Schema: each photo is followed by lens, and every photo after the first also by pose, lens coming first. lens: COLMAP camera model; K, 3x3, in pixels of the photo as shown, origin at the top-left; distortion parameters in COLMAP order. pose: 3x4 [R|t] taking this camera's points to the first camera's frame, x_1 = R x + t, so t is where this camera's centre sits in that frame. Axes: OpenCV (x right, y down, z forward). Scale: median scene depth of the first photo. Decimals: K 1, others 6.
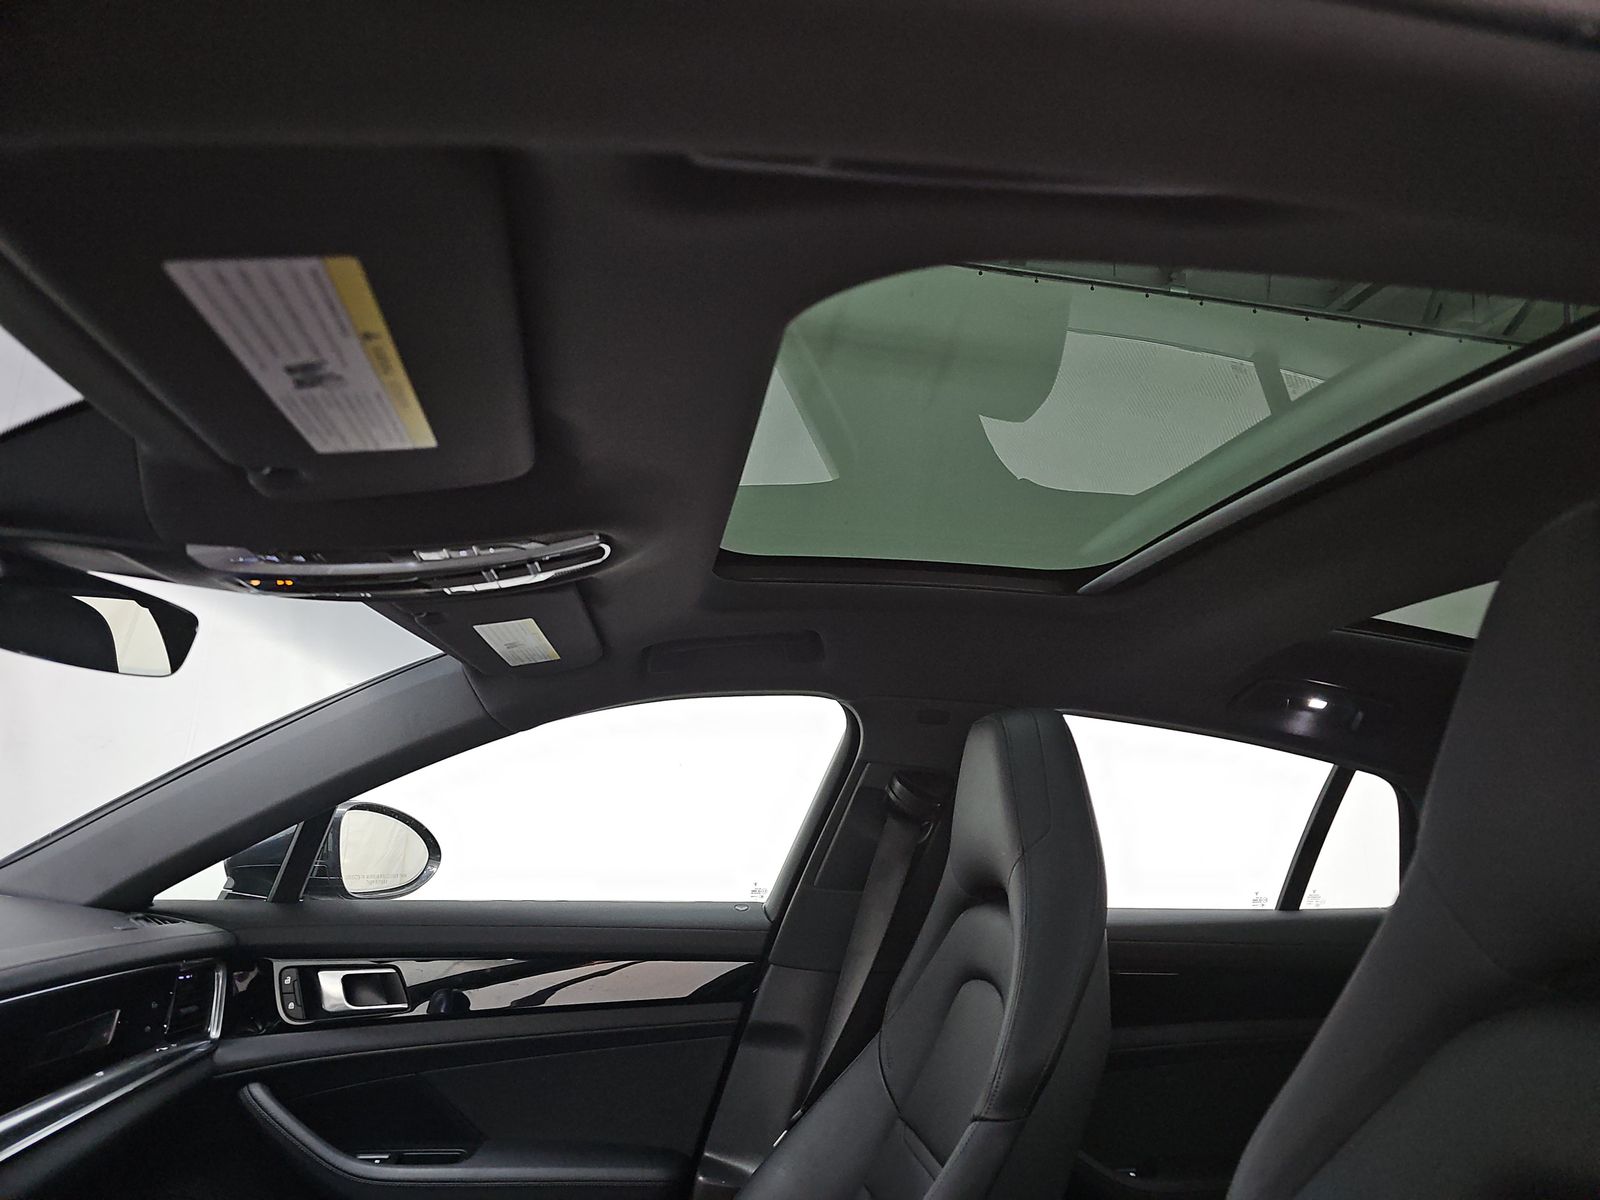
lens RADIAL K [[1066.2, 0, 808.0], [0, 1066.2, 601.4], [0, 0, 1]] dist [0.053805, -0.046852]
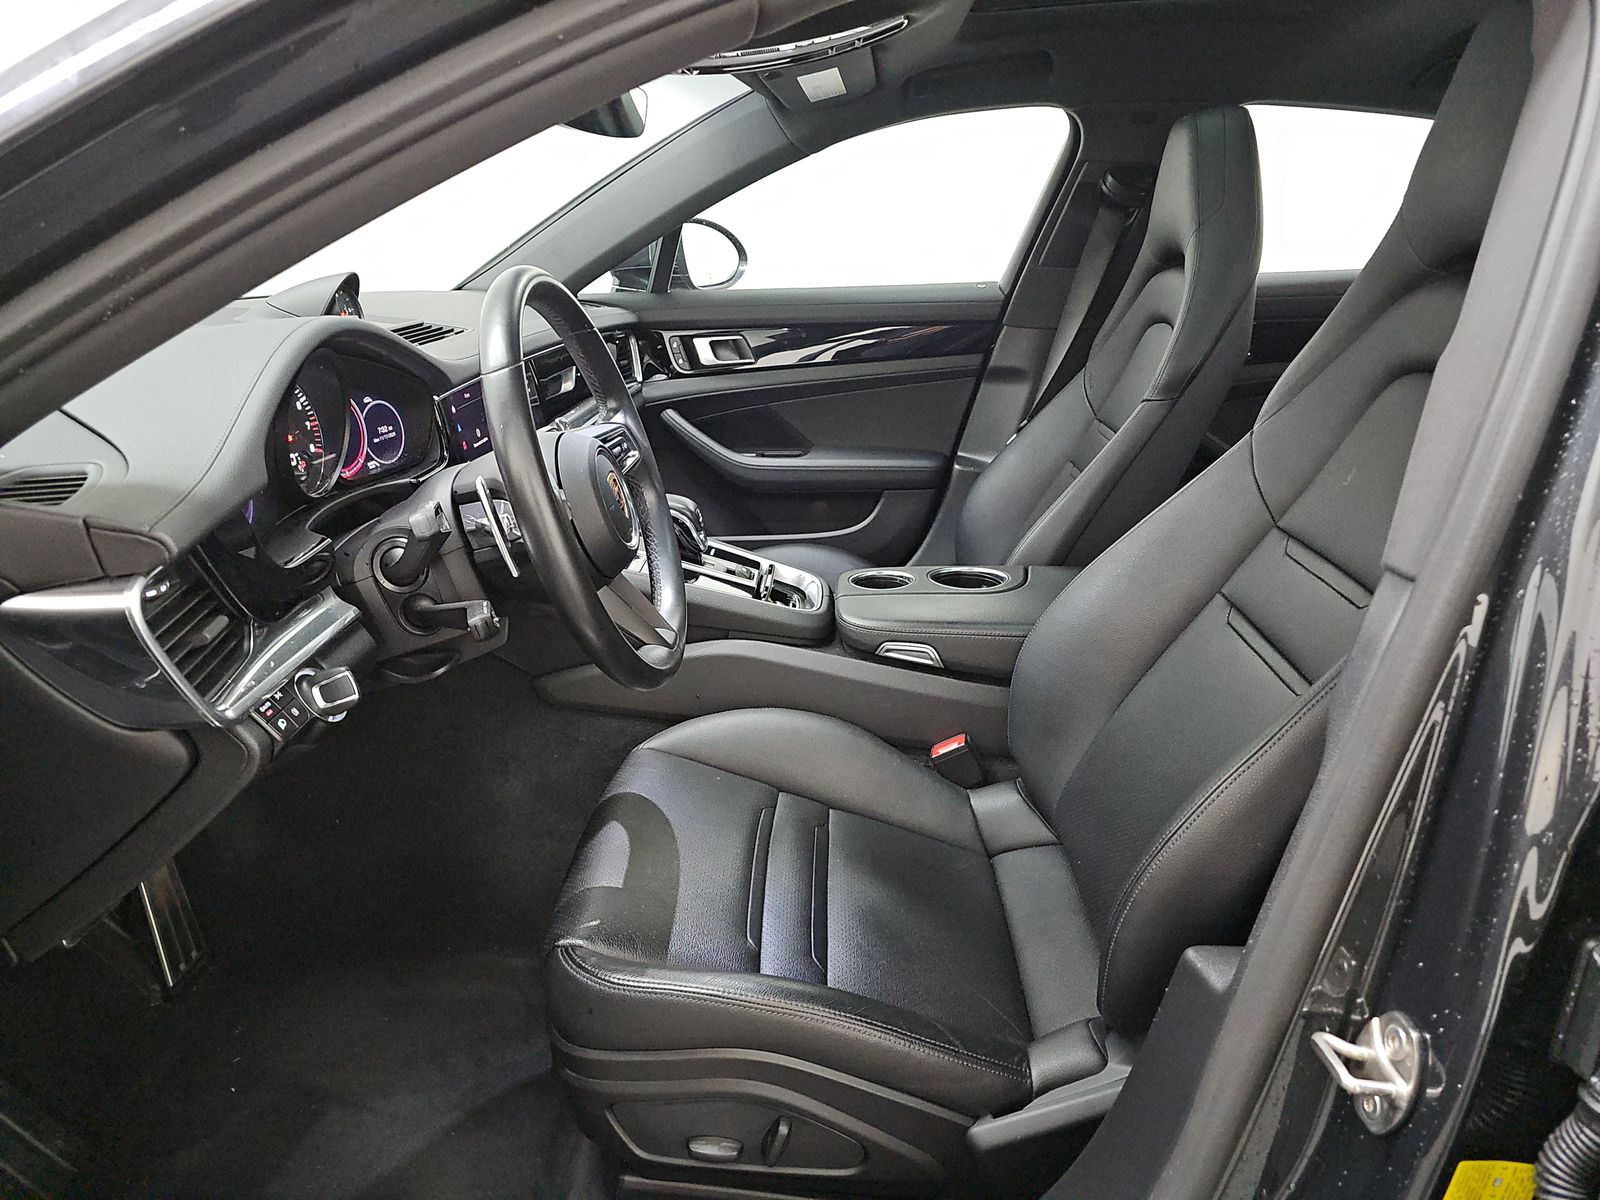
lens RADIAL K [[1066.2, 0, 808.0], [0, 1066.2, 601.4], [0, 0, 1]] dist [0.053805, -0.046852]
pose [[0.981751, 0.012484, -0.189761, -0.018429], [0.087066, 0.857615, 0.506869, -0.075796], [0.169070, -0.514140, 0.840878, -0.384537]]
